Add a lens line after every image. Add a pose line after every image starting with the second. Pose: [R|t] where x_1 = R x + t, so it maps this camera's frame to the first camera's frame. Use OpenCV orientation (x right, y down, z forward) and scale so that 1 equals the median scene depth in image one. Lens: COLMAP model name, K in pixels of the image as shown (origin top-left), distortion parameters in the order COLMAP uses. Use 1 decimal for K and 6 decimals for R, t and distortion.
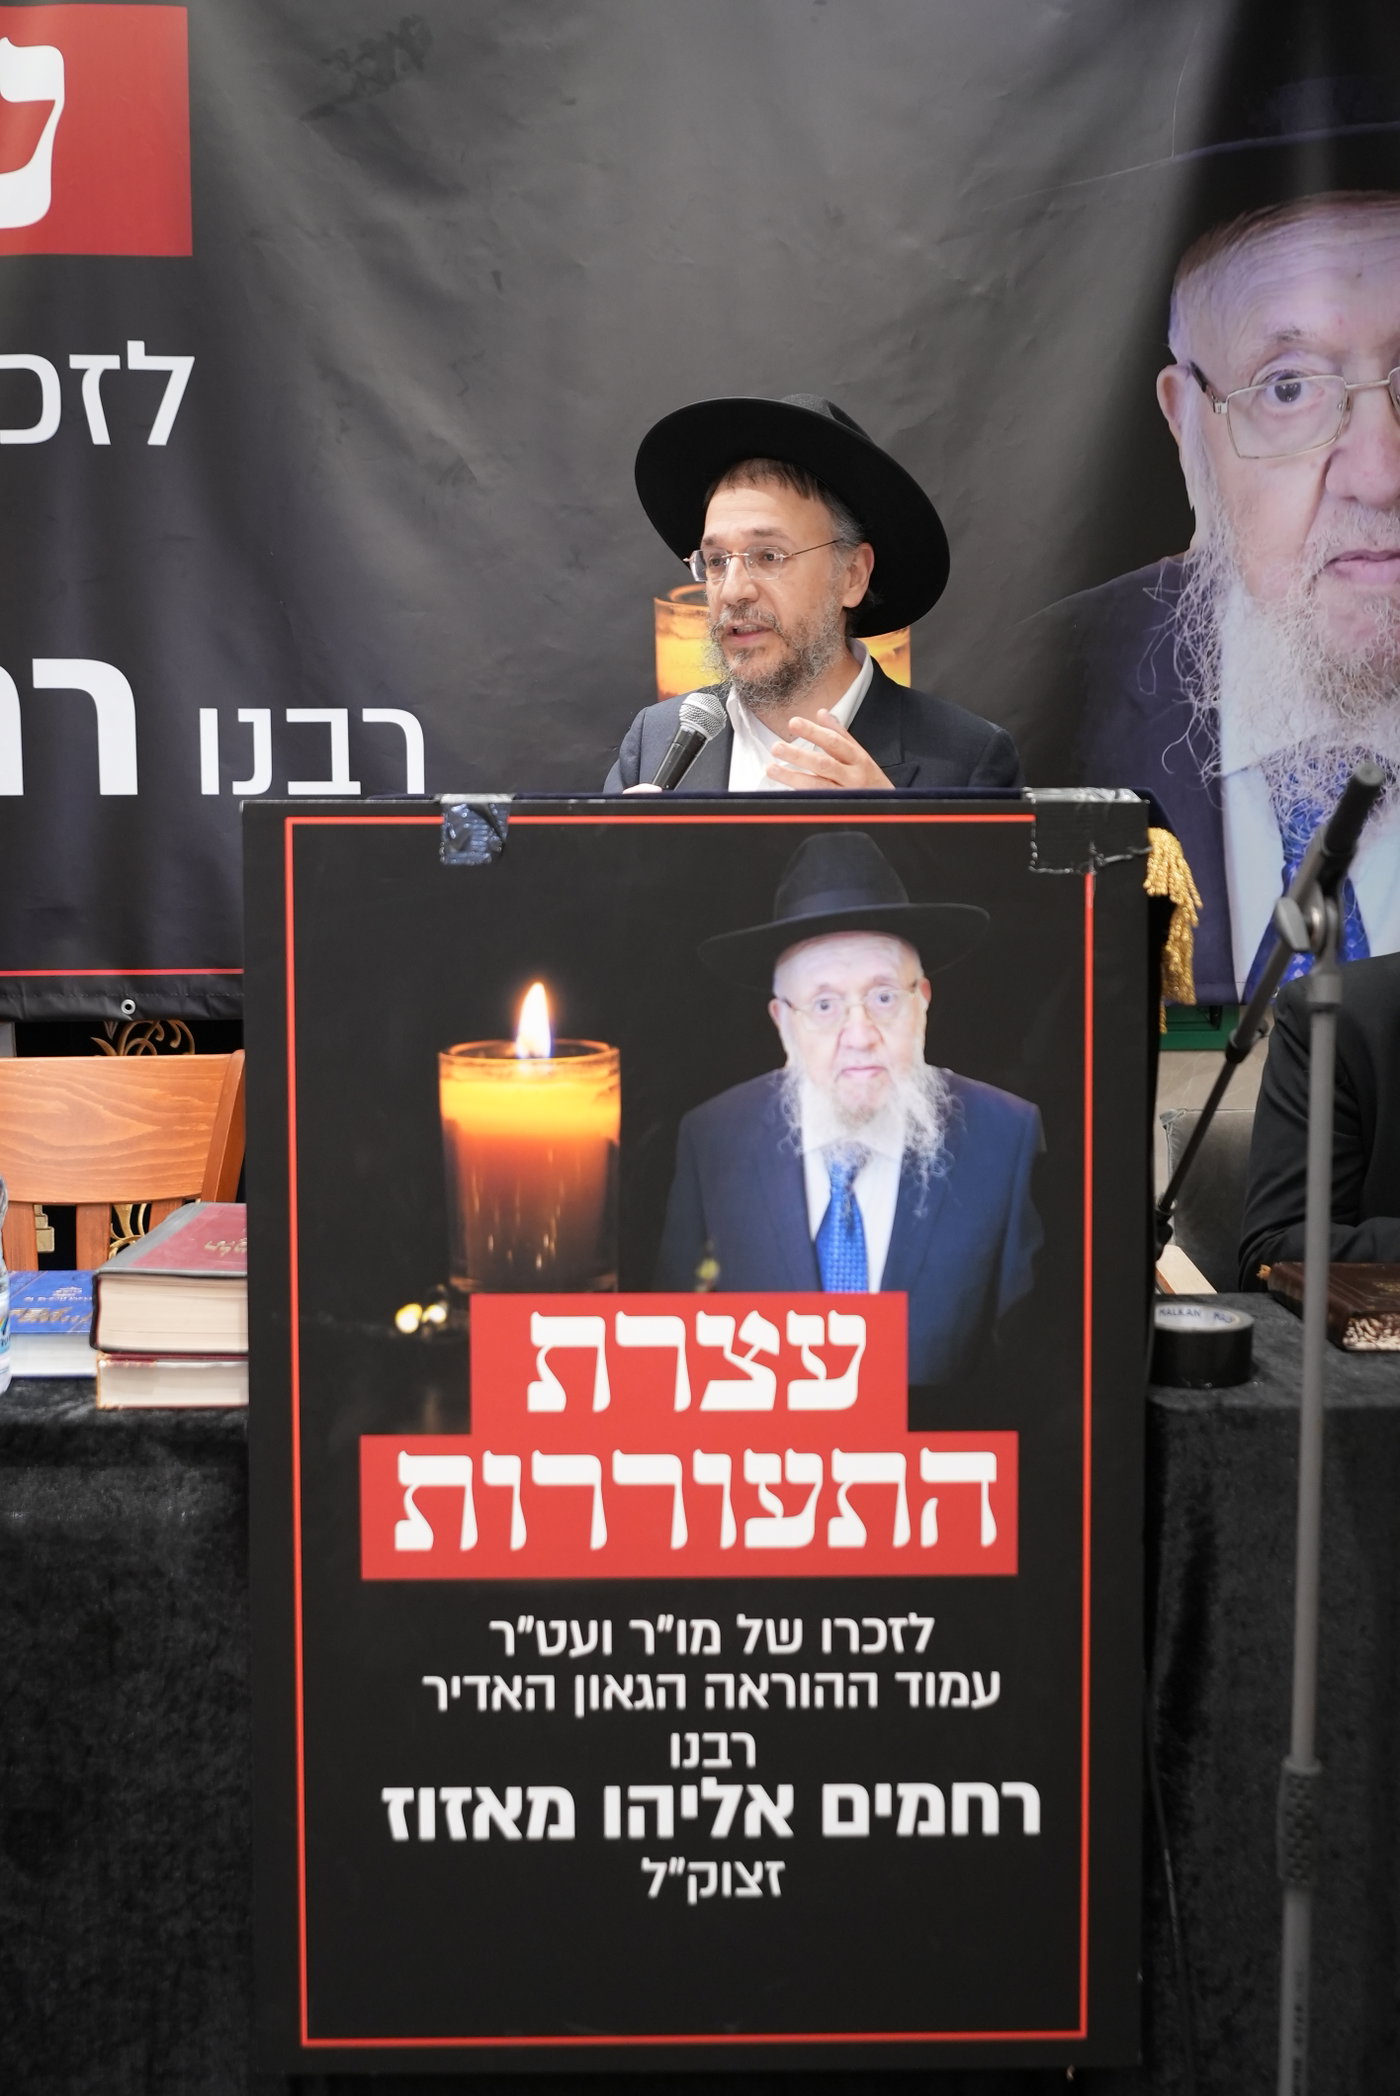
lens RADIAL K [[2002.7, 0, 699.1], [0, 2002.7, 1044.4], [0, 0, 1]] dist [0.002990, 0.000000]
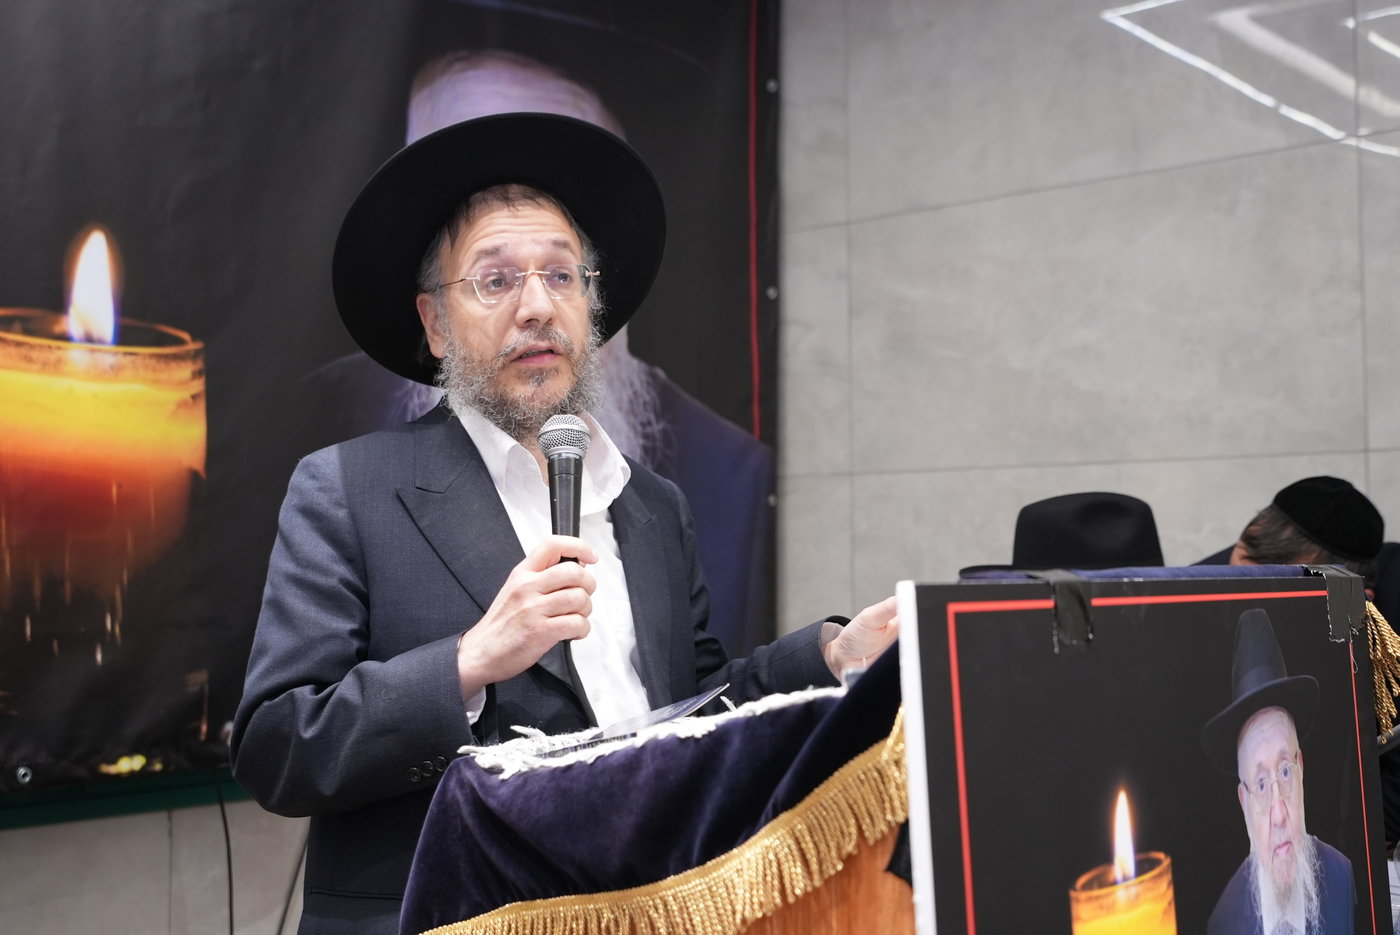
lens RADIAL K [[1648.4, 0, 685.2], [0, 1648.4, 464.7], [0, 0, 1]] dist [0.001473, 0.000000]
pose [[0.678800, 0.045108, 0.732937, -0.344641], [0.074463, 0.988738, -0.129814, -0.042889], [-0.730538, 0.142695, 0.667796, 0.302993]]
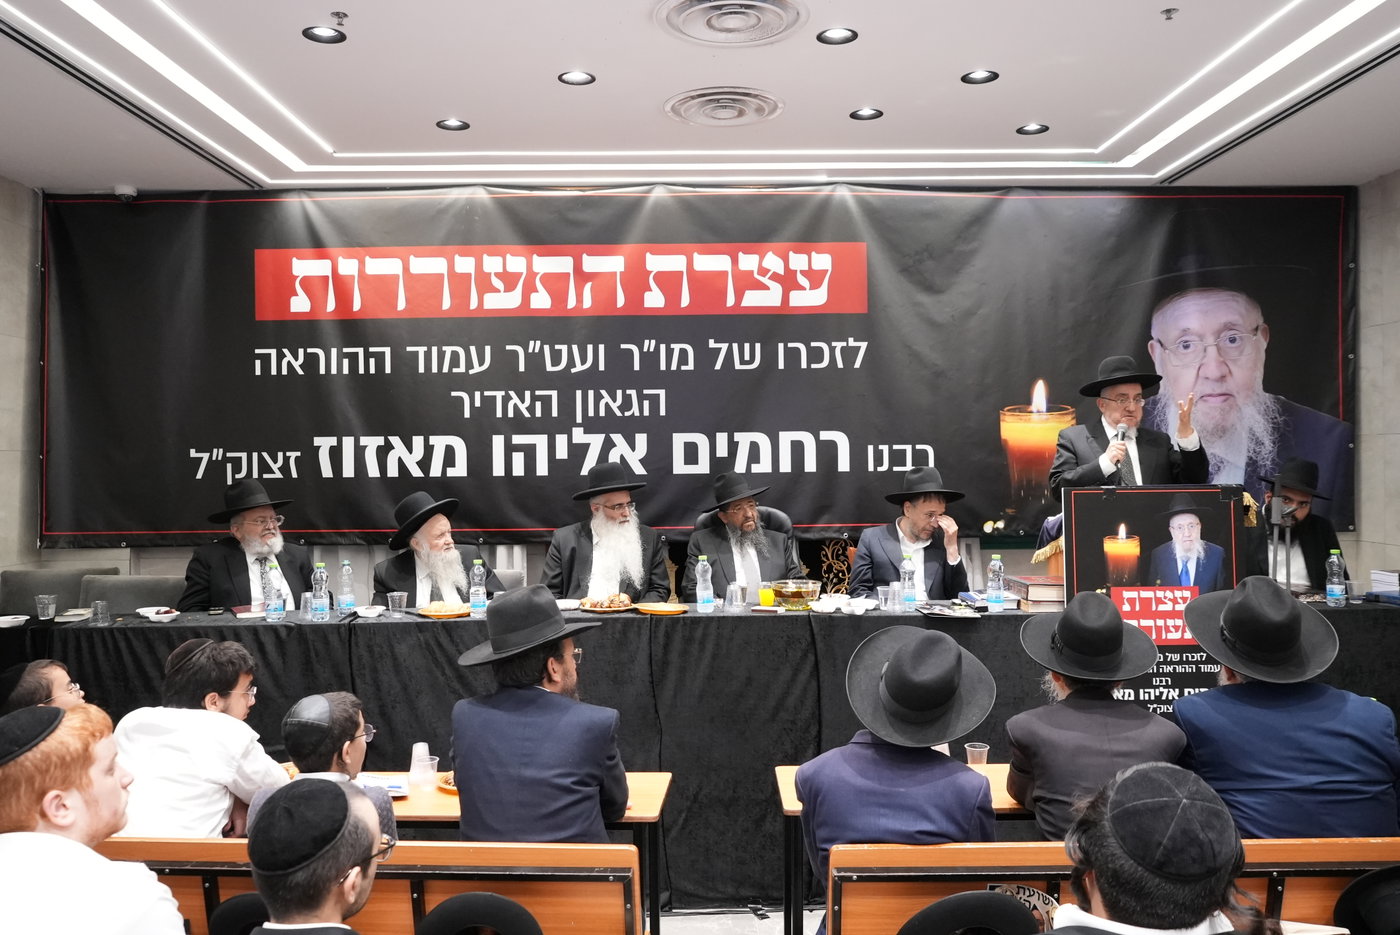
lens RADIAL K [[1089.8, 0, 708.2], [0, 1089.8, 466.1], [0, 0, 1]] dist [-0.011755, 0.013667]
pose [[0.999975, -0.006569, 0.002791, -0.527158], [0.006801, 0.995611, -0.093342, 0.033951], [-0.002166, 0.093359, 0.995630, -0.805097]]
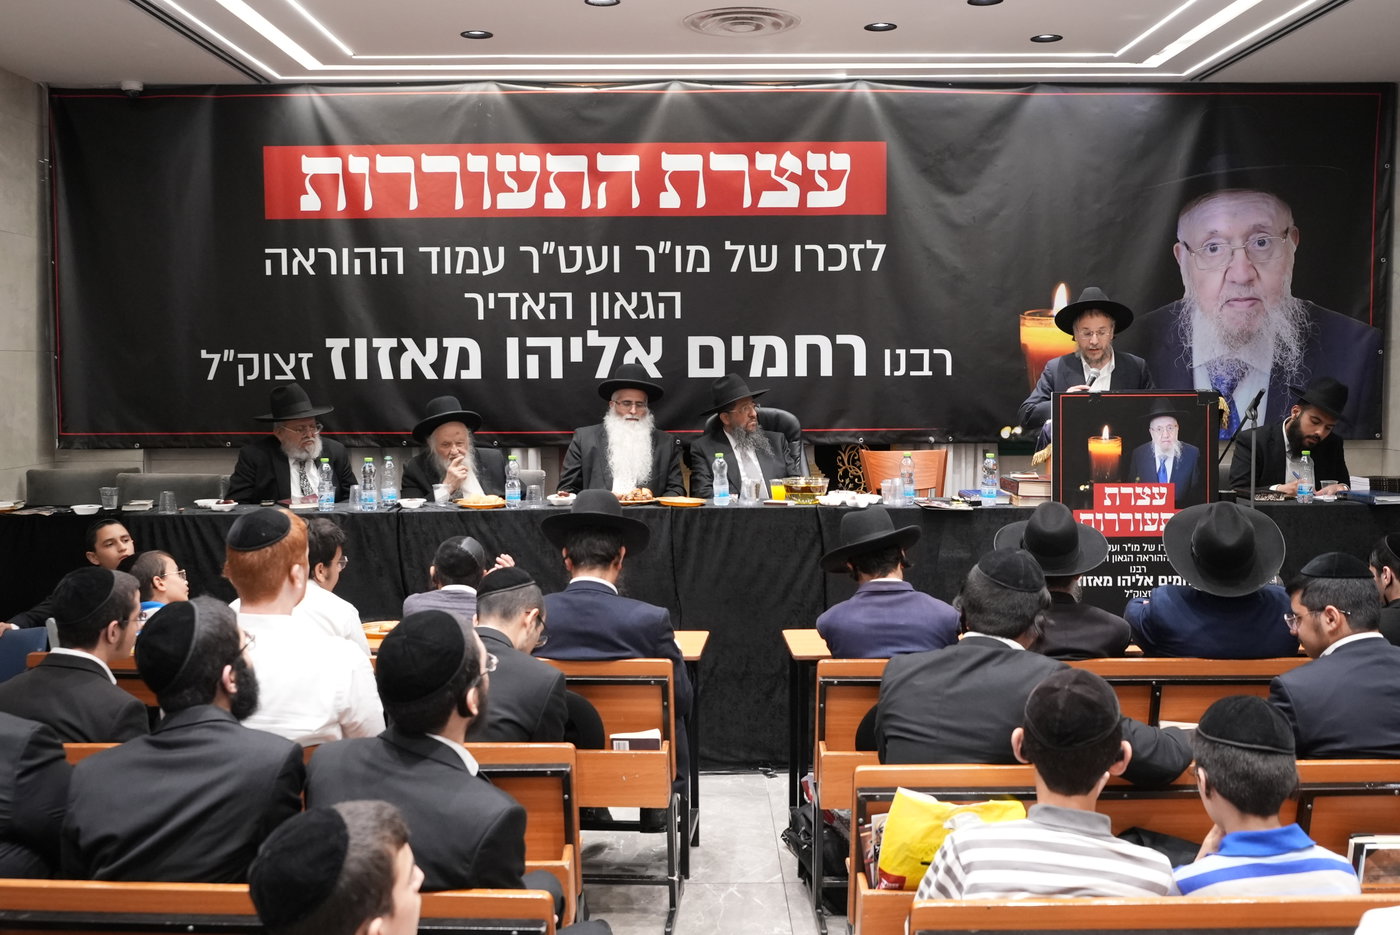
lens RADIAL K [[1394.5, 0, 709.4], [0, 1394.5, 465.6], [0, 0, 1]] dist [-0.000709, 0.000000]
pose [[0.999990, -0.001418, -0.004357, -0.535862], [0.001317, 0.999731, -0.023139, 0.076948], [0.004389, 0.023133, 0.999723, -1.305700]]
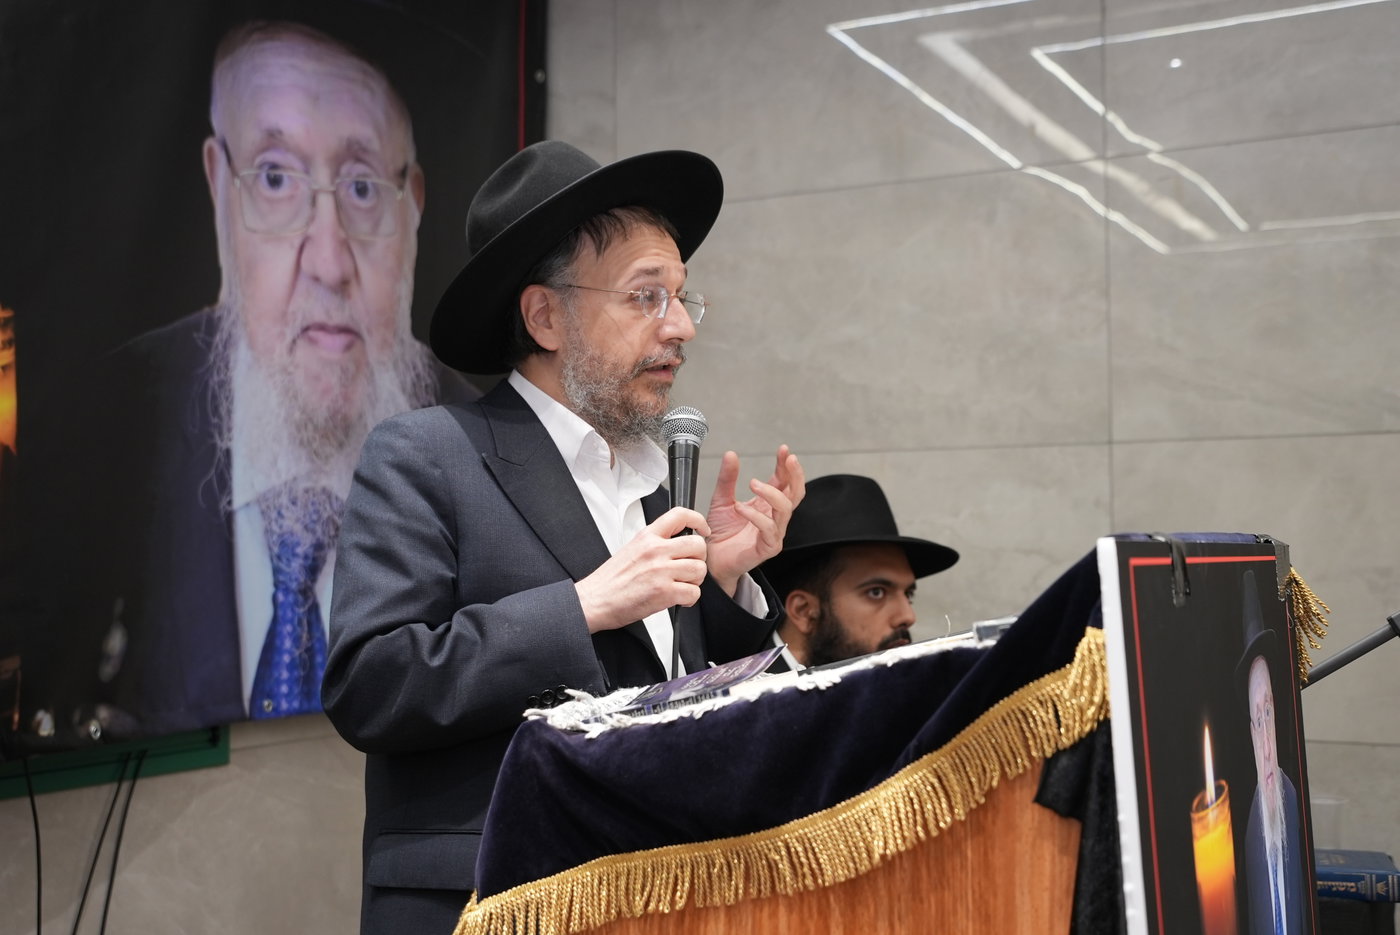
lens RADIAL K [[1648.4, 0, 679.7], [0, 1648.4, 459.1], [0, 0, 1]] dist [0.001473, 0.000000]
pose [[0.491037, 0.051053, 0.869642, -0.429760], [0.091073, 0.989802, -0.109530, -0.044596], [-0.866365, 0.132985, 0.481380, 0.384317]]
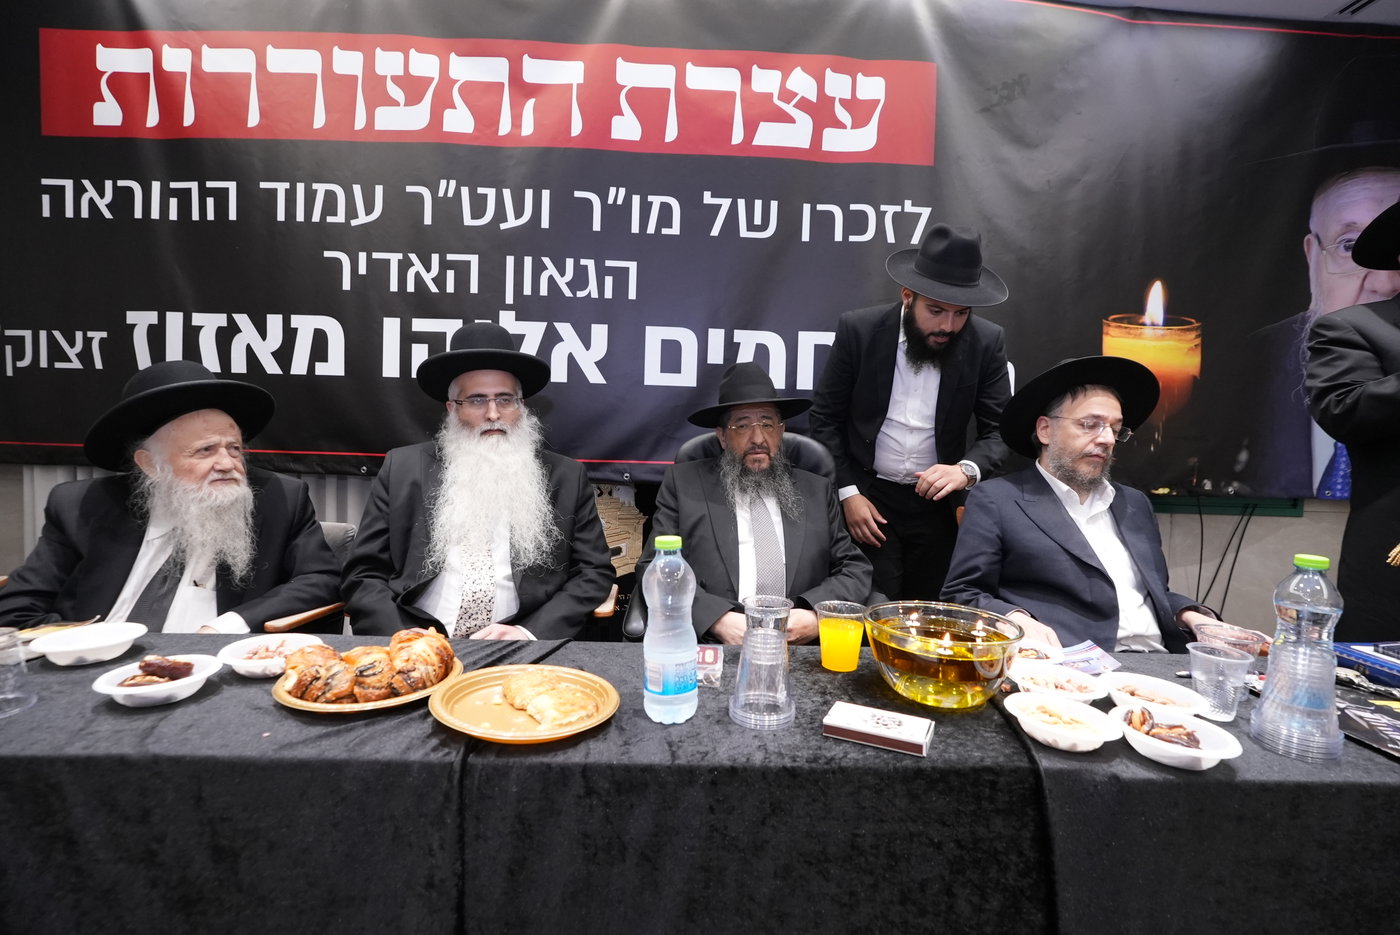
lens RADIAL K [[651.4, 0, 705.5], [0, 651.4, 466.1], [0, 0, 1]] dist [-0.019630, 0.009398]
pose [[0.999166, 0.034277, 0.022211, -0.523211], [-0.033166, 0.998267, -0.048617, 0.004083], [-0.023839, 0.047840, 0.998570, 0.262886]]
